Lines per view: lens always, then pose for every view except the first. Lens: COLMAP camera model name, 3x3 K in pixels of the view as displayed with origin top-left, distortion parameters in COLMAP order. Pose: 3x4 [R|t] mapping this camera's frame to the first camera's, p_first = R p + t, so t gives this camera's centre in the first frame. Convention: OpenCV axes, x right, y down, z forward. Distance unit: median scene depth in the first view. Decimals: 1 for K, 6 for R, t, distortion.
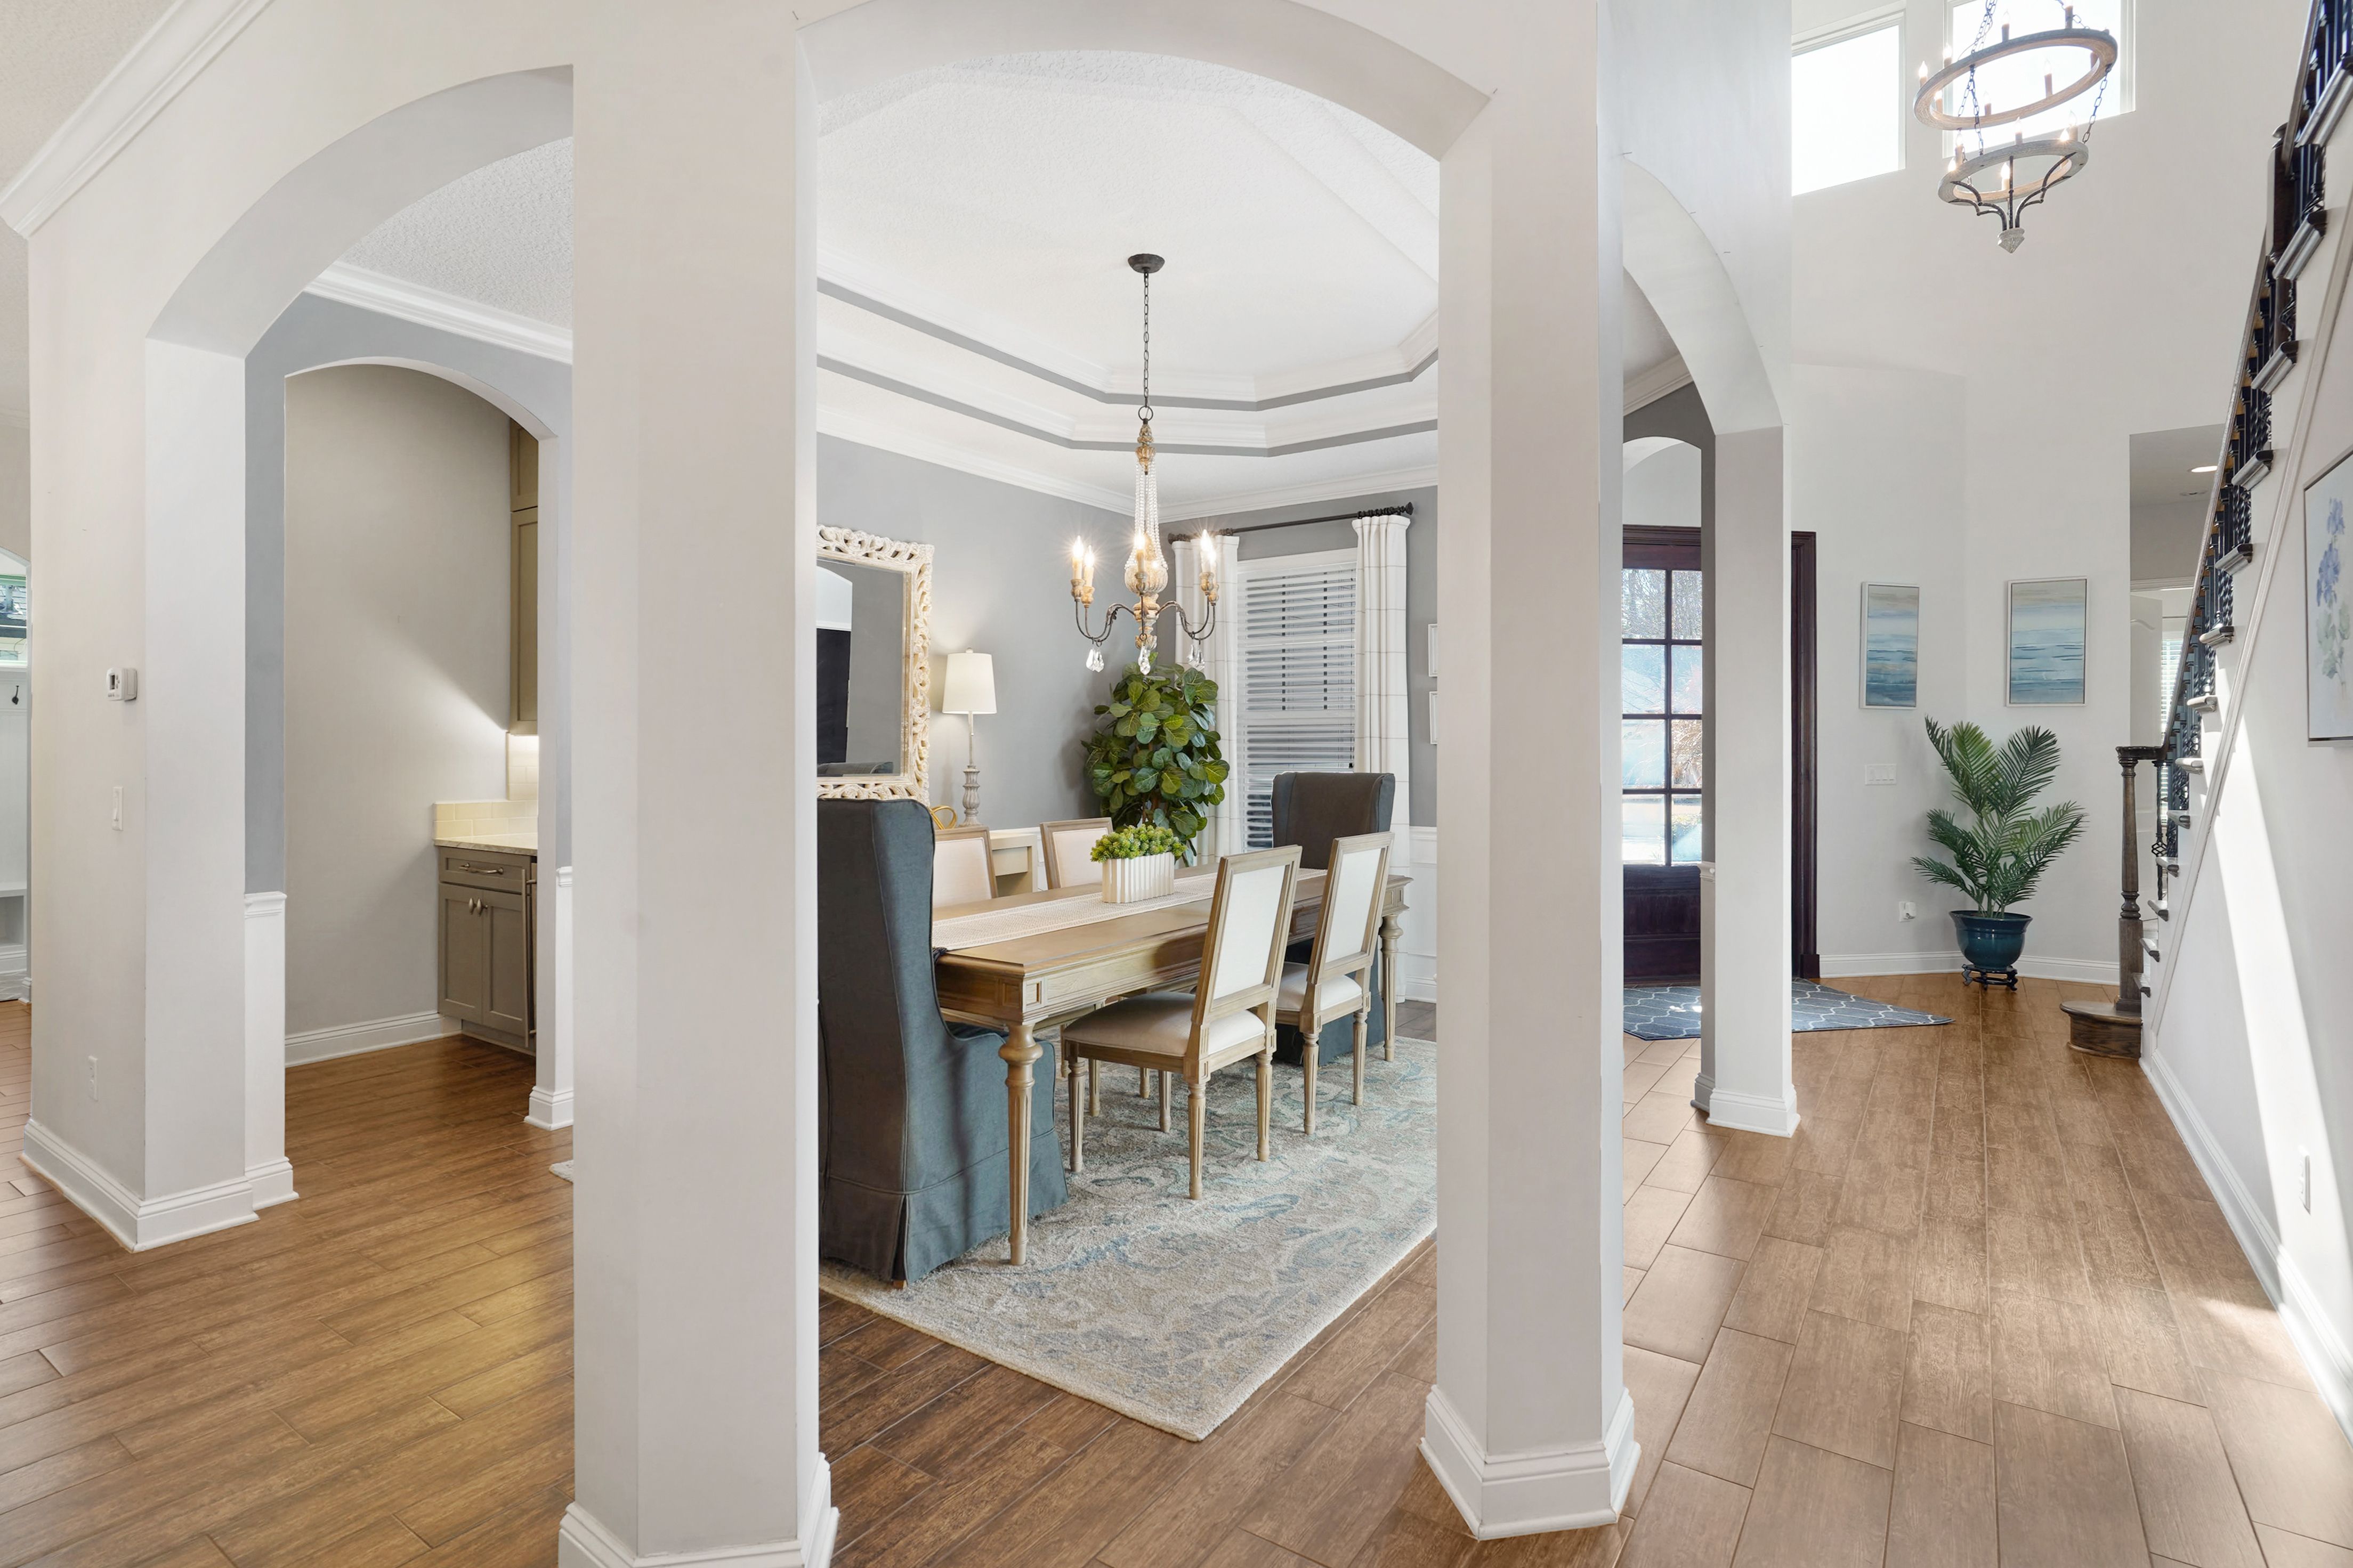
lens RADIAL K [[1144.6, 0, 1176.5], [0, 1144.6, 784.0], [0, 0, 1]] dist [-0.000218, -0.000025]
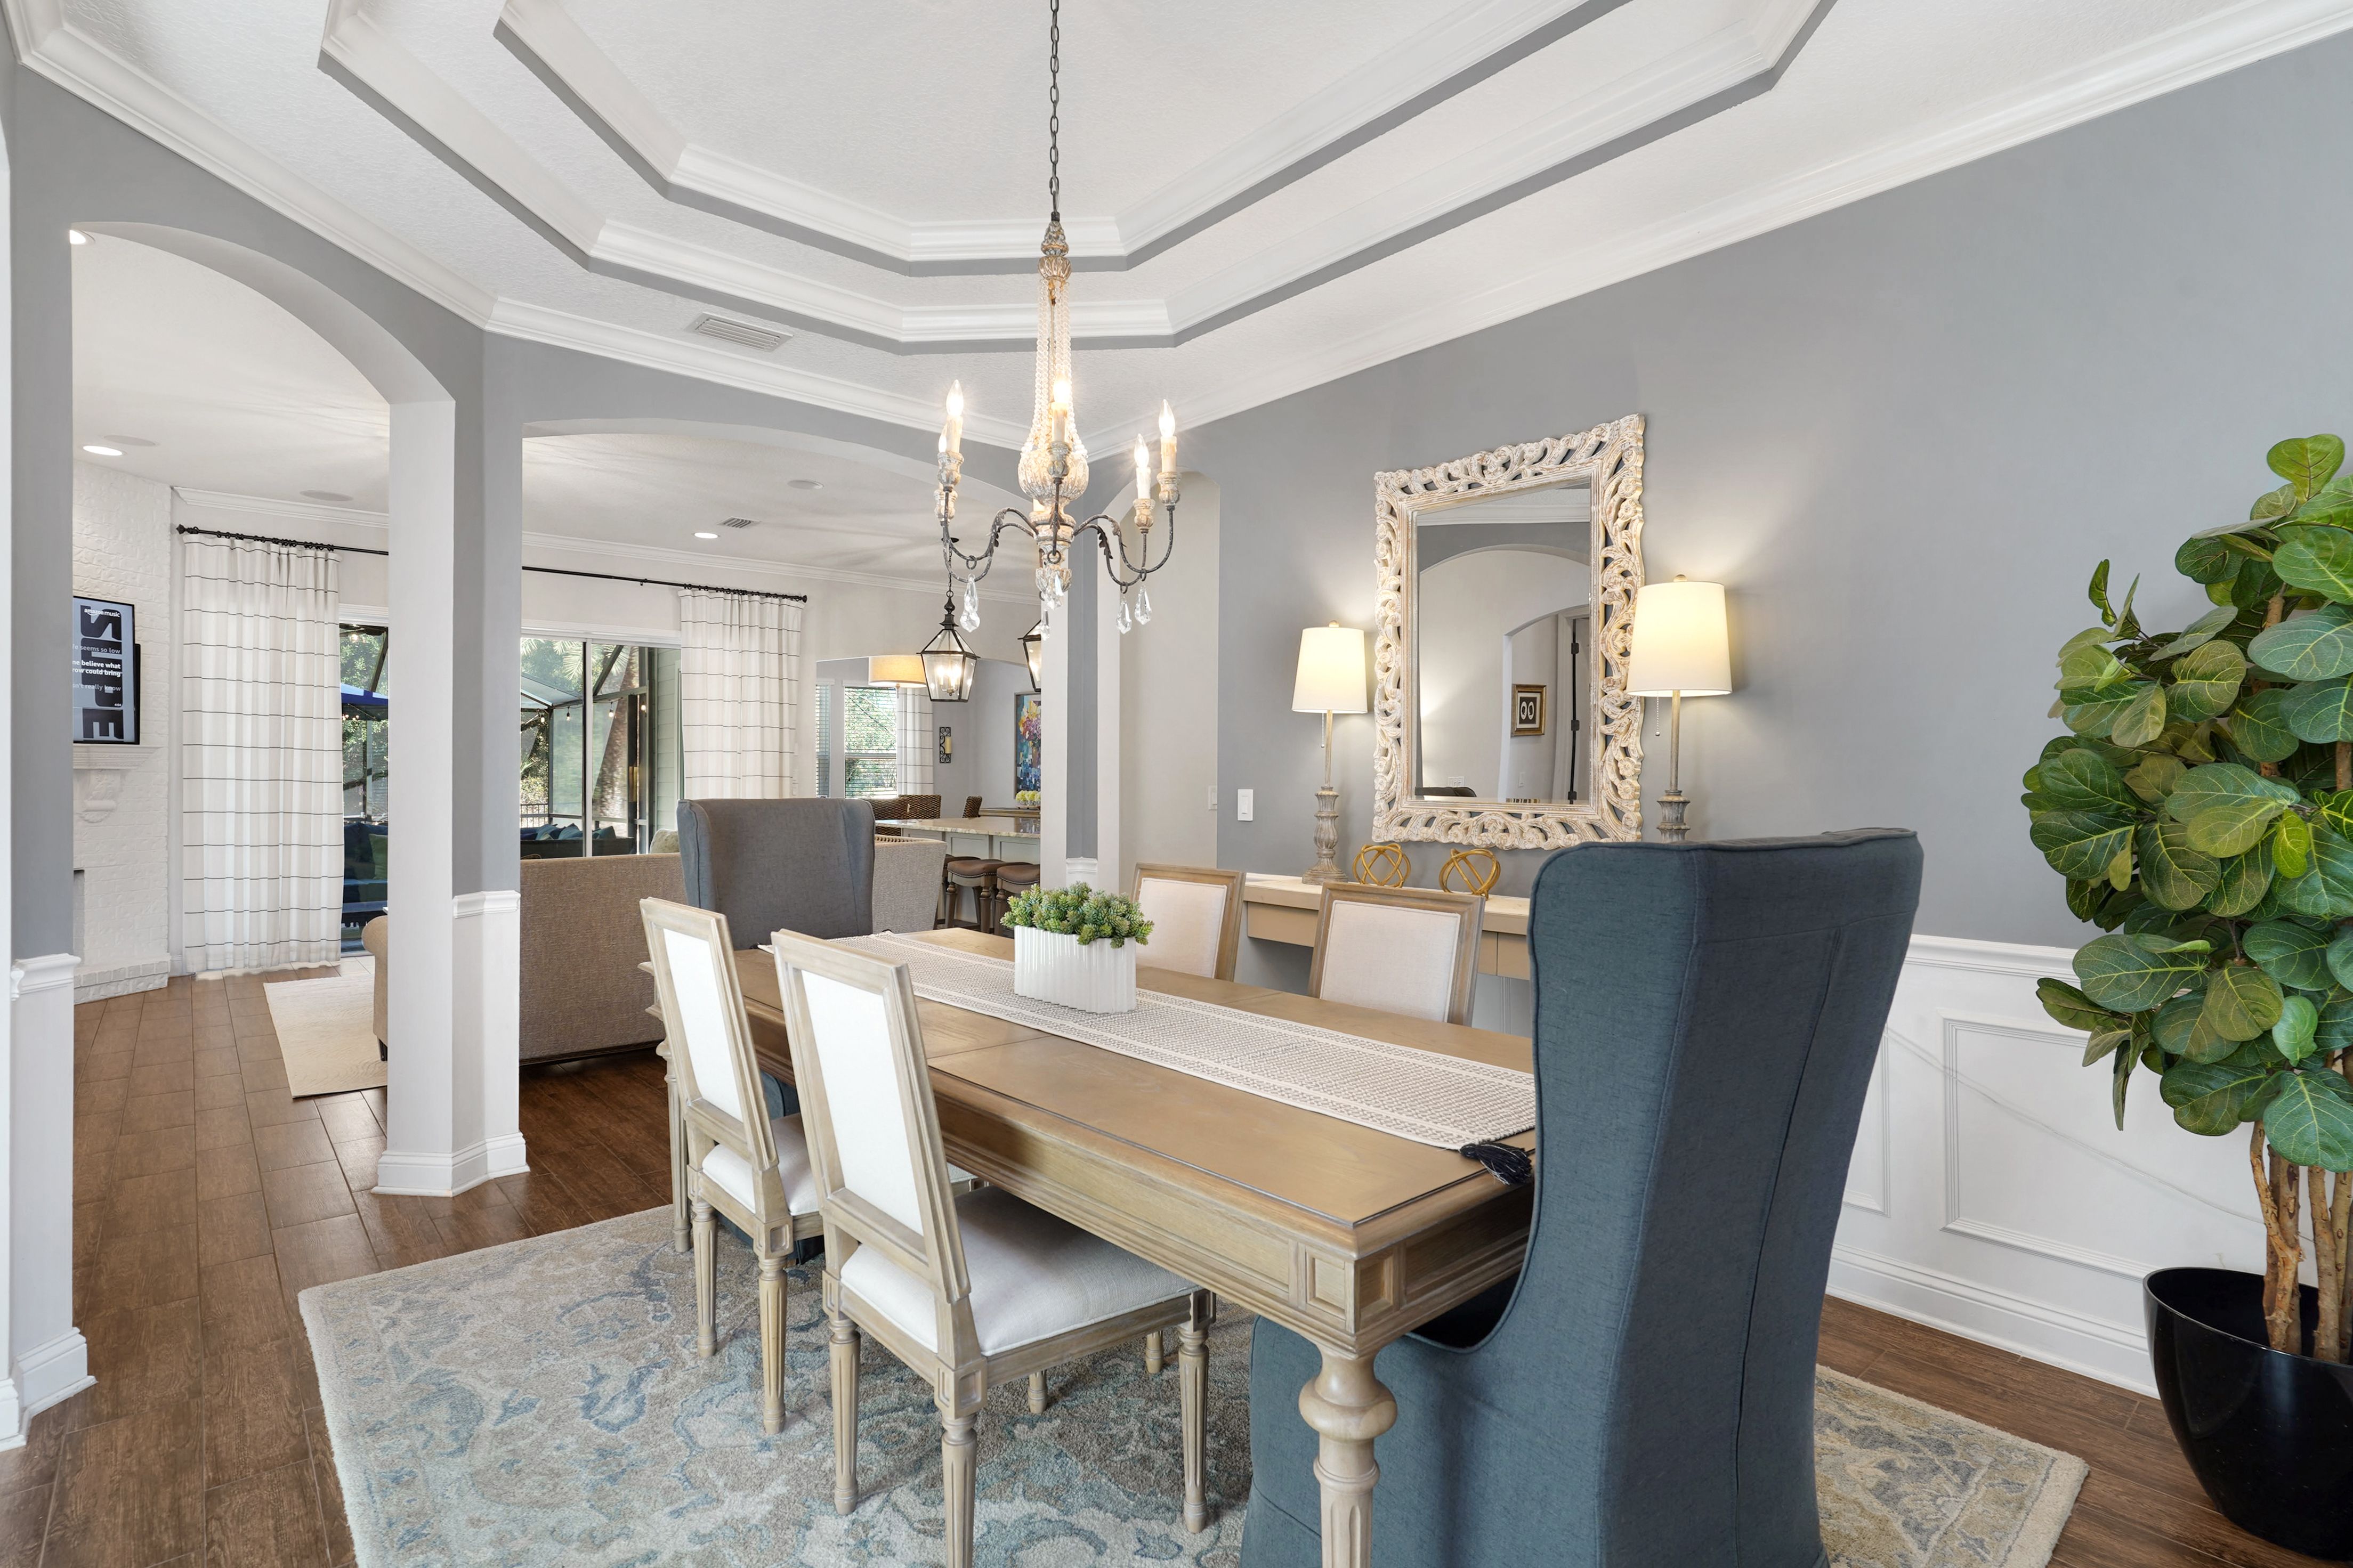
lens RADIAL K [[1142.6, 0, 1168.5], [0, 1142.6, 786.8], [0, 0, 1]] dist [0.000493, 0.000263]
pose [[-0.244721, 0.003484, -0.969587, 0.555987], [-0.042969, 0.998972, 0.014435, -0.020757], [0.968641, 0.045195, -0.244320, 1.229483]]
